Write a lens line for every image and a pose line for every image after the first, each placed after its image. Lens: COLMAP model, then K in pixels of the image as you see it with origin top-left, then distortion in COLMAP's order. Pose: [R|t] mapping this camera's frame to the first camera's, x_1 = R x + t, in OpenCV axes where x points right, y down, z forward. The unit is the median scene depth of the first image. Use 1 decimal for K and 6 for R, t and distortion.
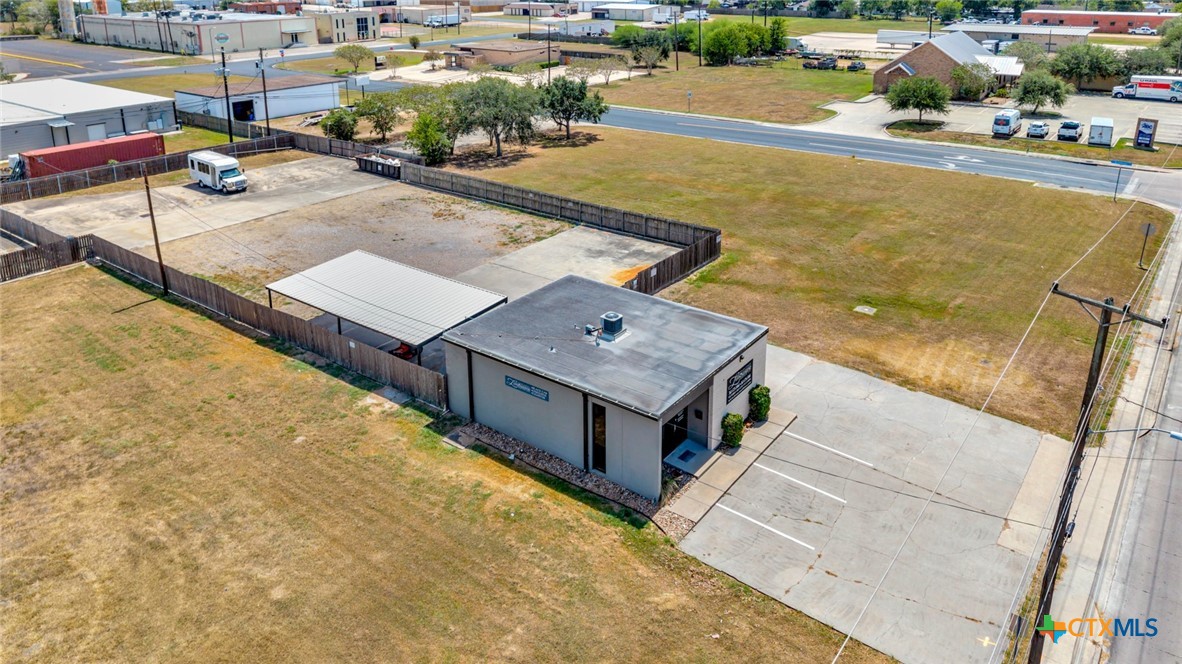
lens RADIAL K [[810.2, 0, 603.4], [0, 810.2, 218.2], [0, 0, 1]] dist [0.049120, -0.068660]
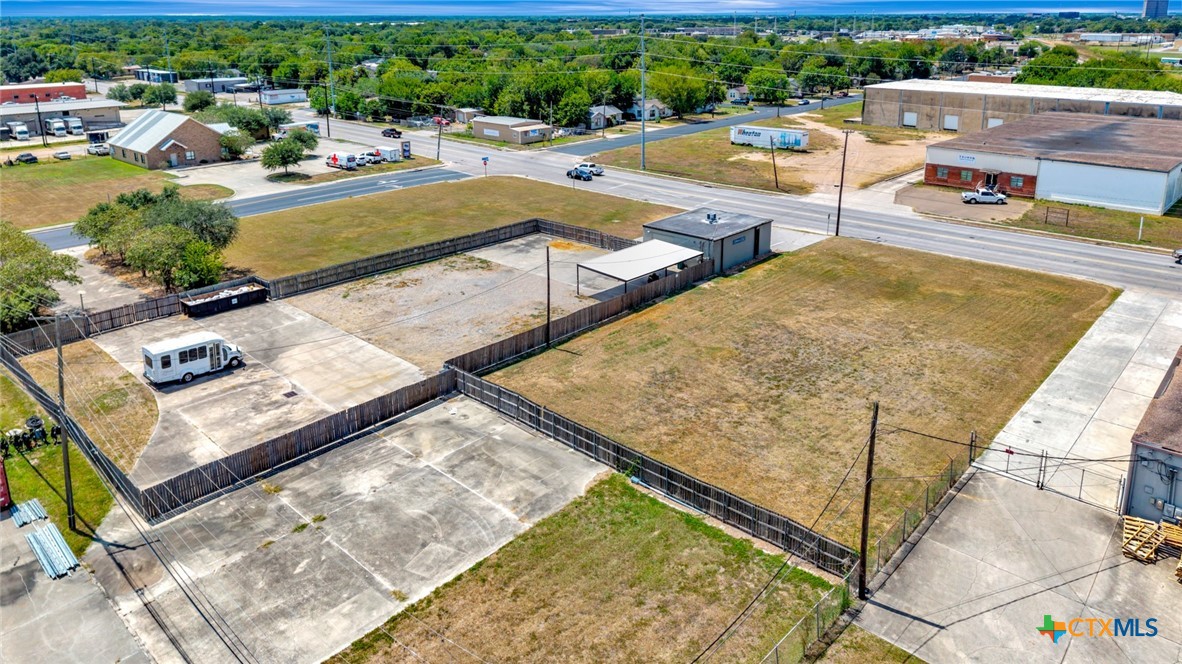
lens RADIAL K [[811.2, 0, 589.4], [0, 811.2, 238.4], [0, 0, 1]] dist [0.036673, -0.040581]
pose [[0.099841, -0.257651, 0.961066, -1.148950], [0.299299, 0.928935, 0.217944, -0.217376], [-0.948921, 0.265887, 0.169861, 0.448636]]
